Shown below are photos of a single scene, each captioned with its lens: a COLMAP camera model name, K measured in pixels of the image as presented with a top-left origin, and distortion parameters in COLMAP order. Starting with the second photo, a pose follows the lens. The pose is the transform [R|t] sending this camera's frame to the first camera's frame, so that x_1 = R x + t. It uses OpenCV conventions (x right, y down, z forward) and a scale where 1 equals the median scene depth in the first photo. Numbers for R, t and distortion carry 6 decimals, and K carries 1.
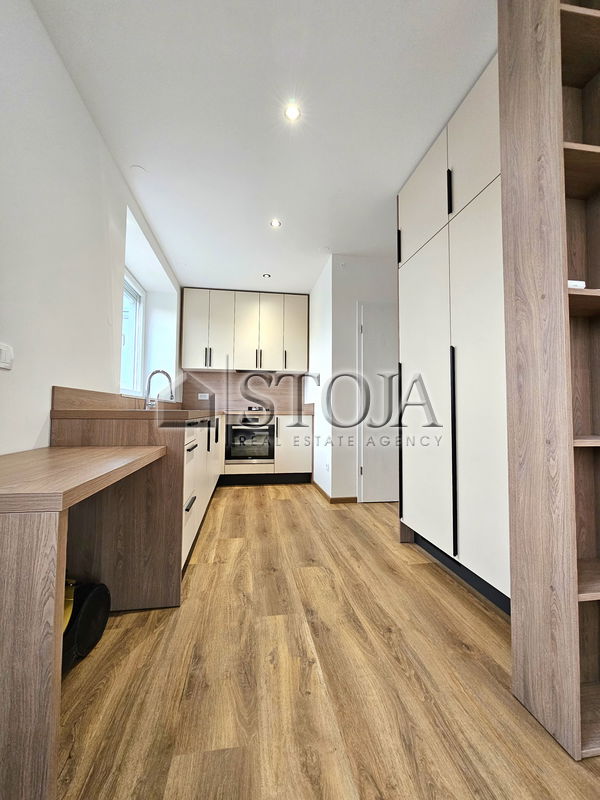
lens RADIAL K [[328.5, 0, 297.6], [0, 328.5, 397.3], [0, 0, 1]] dist [-0.007504, 0.001751]
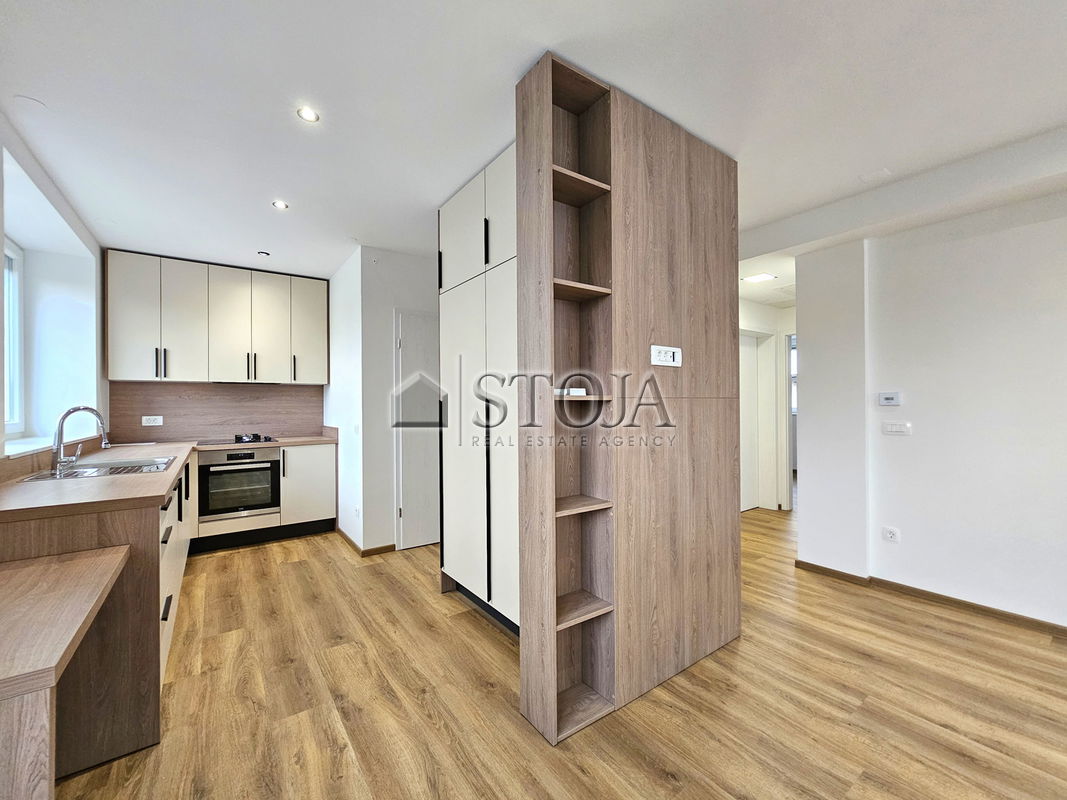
lens RADIAL K [[438.1, 0, 531.1], [0, 438.1, 402.9], [0, 0, 1]] dist [-0.007504, 0.001751]
pose [[0.891742, -0.014541, 0.452310, -0.022002], [-0.006225, 0.998995, 0.044389, -0.213383], [-0.452501, -0.042399, 0.890755, -0.280404]]
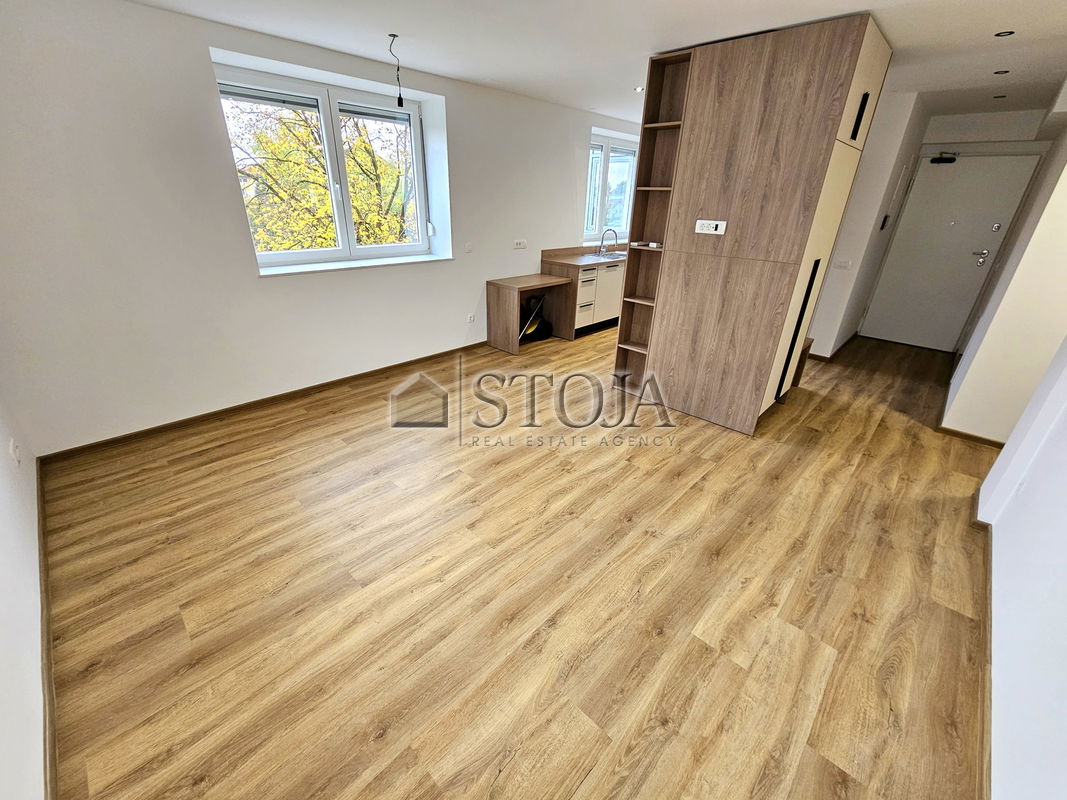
lens RADIAL K [[438.1, 0, 532.5], [0, 438.1, 397.9], [0, 0, 1]] dist [-0.007504, 0.001751]
pose [[0.608482, 0.337001, -0.718457, 1.972523], [0.015841, 0.900012, 0.435578, -0.458737], [0.793409, -0.276423, 0.542302, -1.207677]]
